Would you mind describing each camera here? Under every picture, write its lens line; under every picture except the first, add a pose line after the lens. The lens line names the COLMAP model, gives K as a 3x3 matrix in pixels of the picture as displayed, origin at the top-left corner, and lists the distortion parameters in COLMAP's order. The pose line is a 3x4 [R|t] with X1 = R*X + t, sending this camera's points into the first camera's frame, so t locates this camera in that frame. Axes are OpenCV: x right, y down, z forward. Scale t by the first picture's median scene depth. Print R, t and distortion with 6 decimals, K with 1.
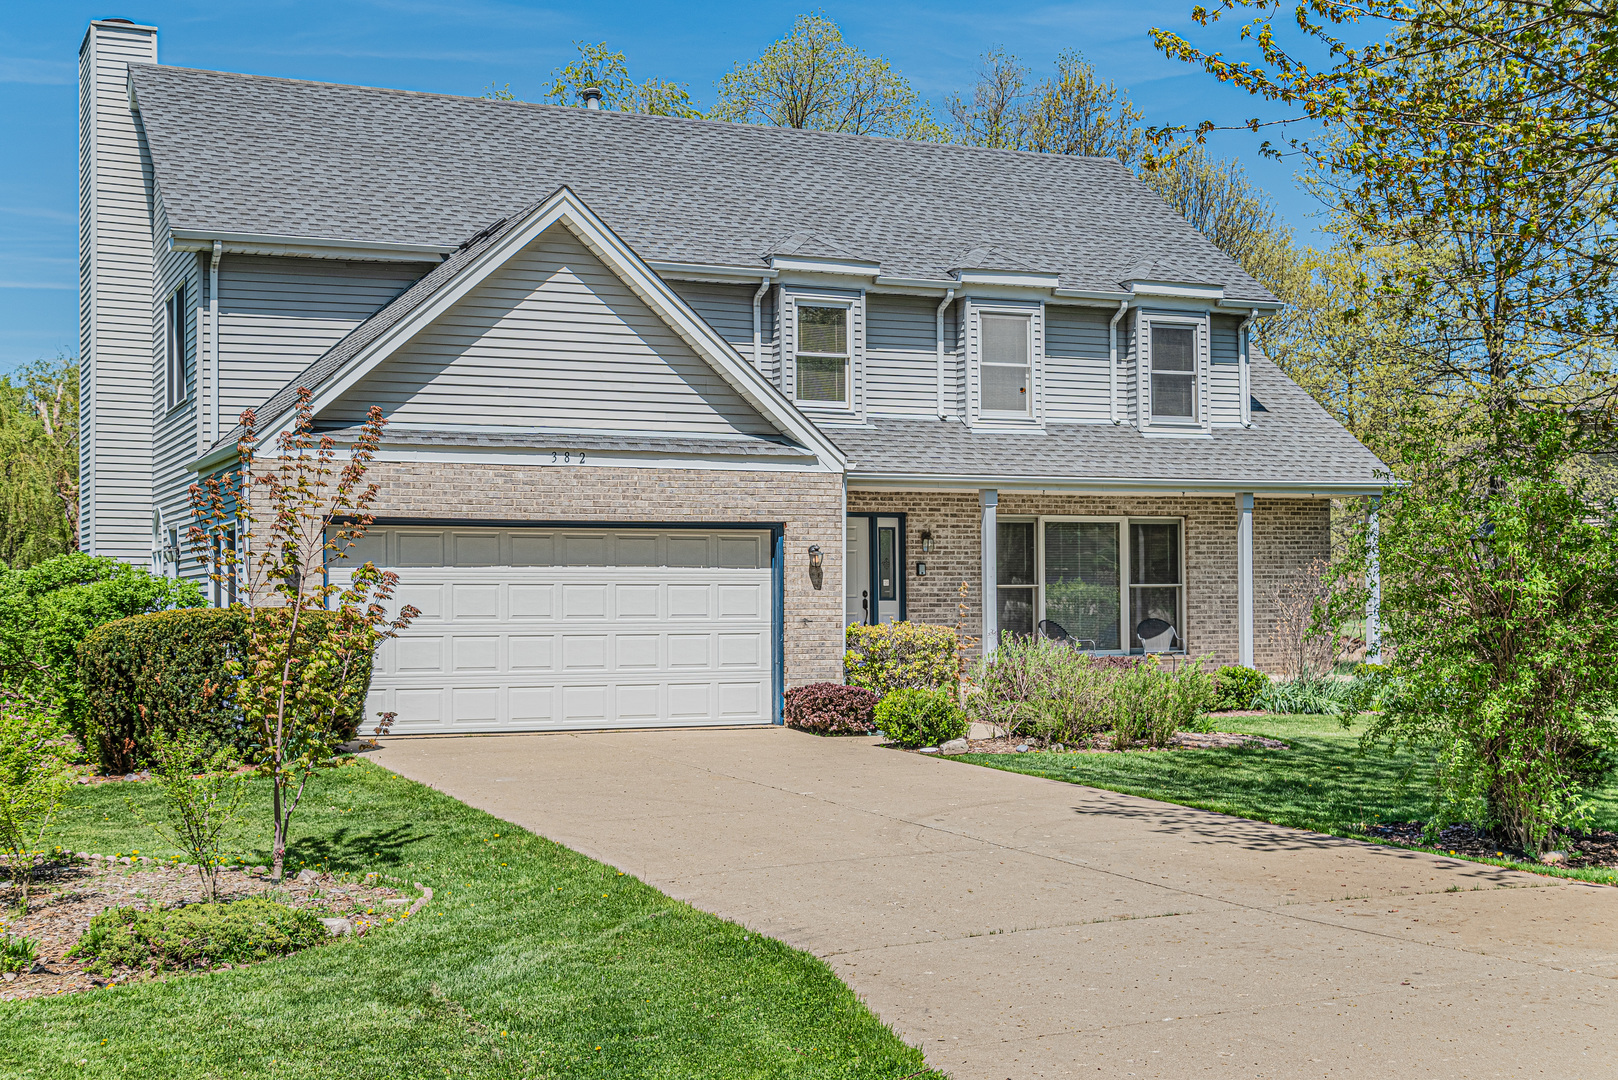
lens RADIAL K [[2087.1, 0, 810.1], [0, 2087.1, 541.4], [0, 0, 1]] dist [-0.018301, 0.000000]
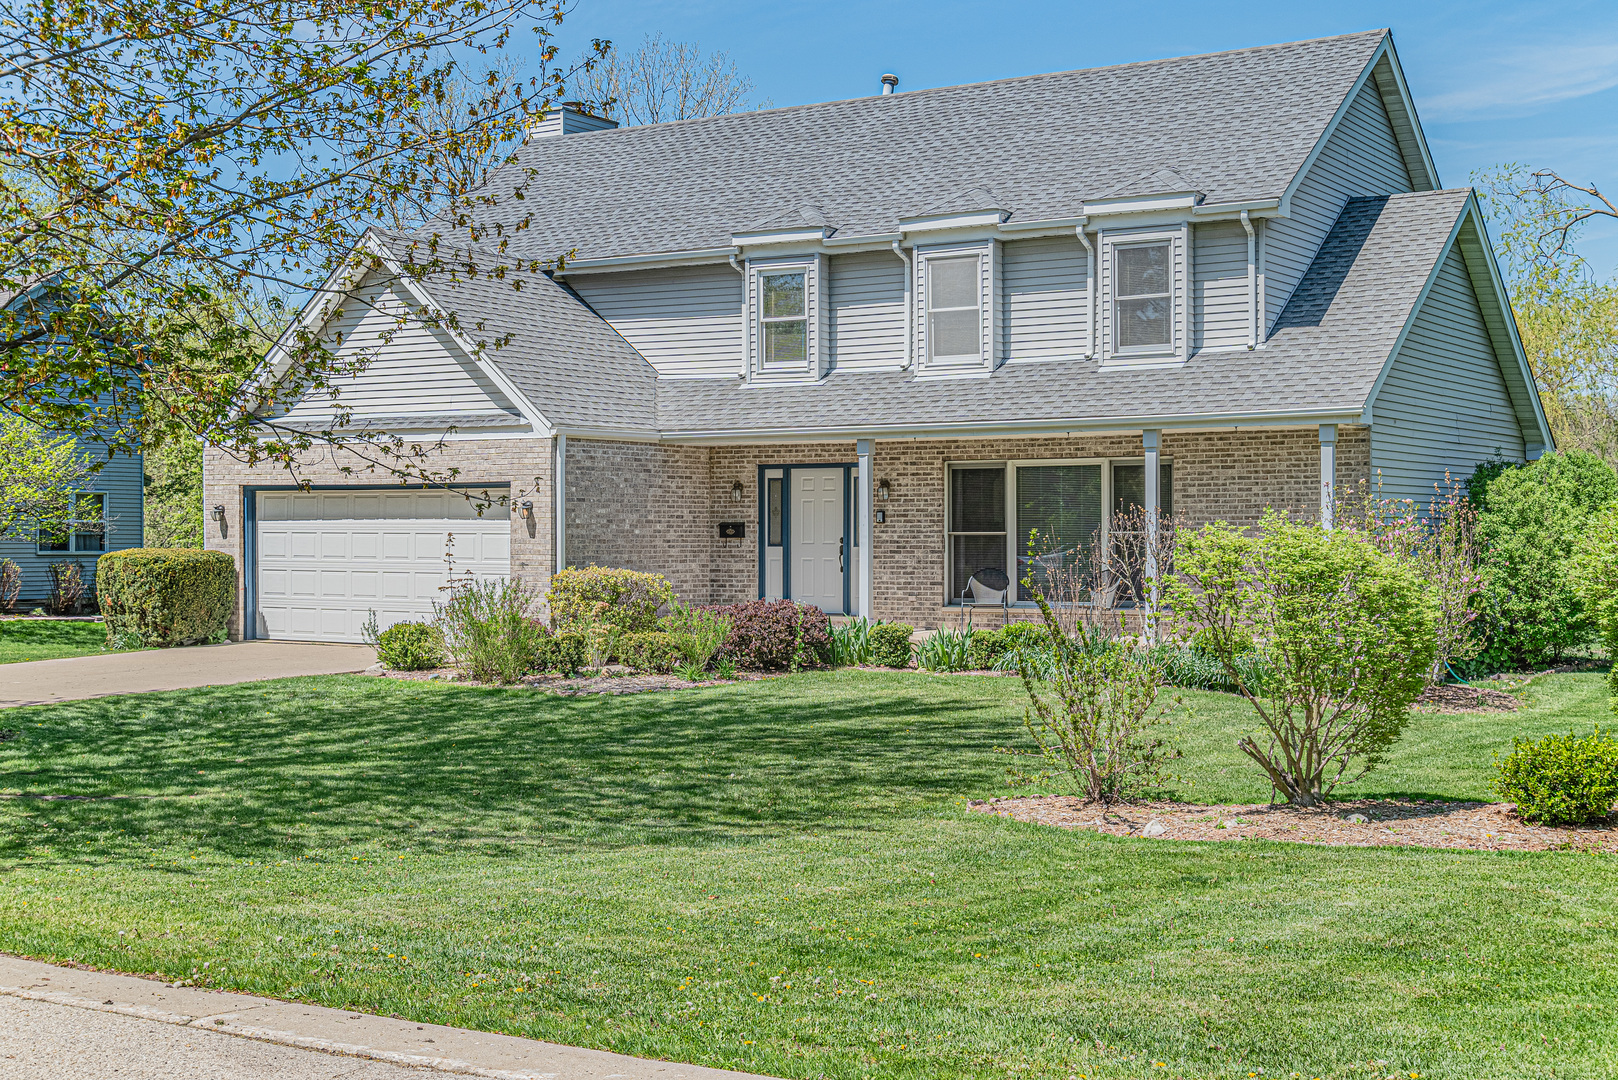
lens RADIAL K [[2090.4, 0, 813.0], [0, 2090.4, 540.3], [0, 0, 1]] dist [-0.045312, 0.000000]
pose [[0.550074, 0.007629, -0.835081, 0.887549], [0.020717, 0.999526, 0.022777, 0.000706], [0.834859, -0.029829, 0.549655, 0.400827]]
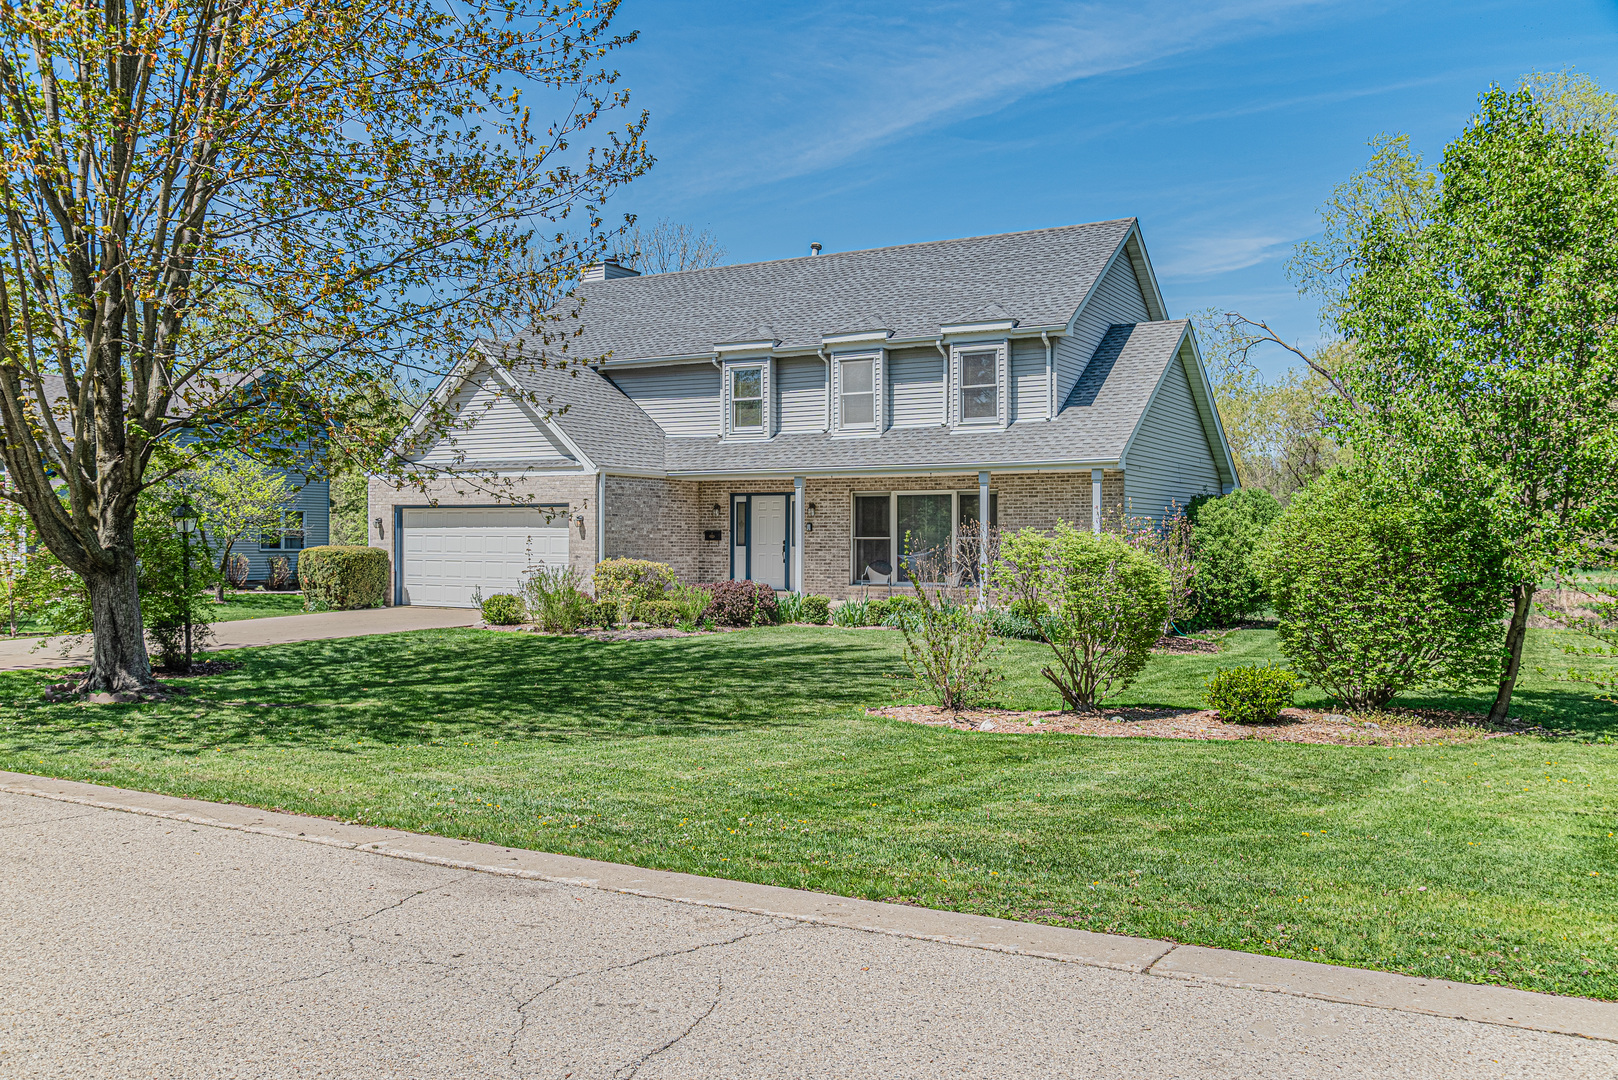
lens RADIAL K [[1348.3, 0, 806.6], [0, 1348.3, 539.8], [0, 0, 1]] dist [-0.055168, -0.010572]
pose [[0.575873, 0.006796, -0.817511, 0.884038], [0.015033, 0.999708, 0.018901, 0.003348], [0.817401, -0.023174, 0.575603, 0.402230]]
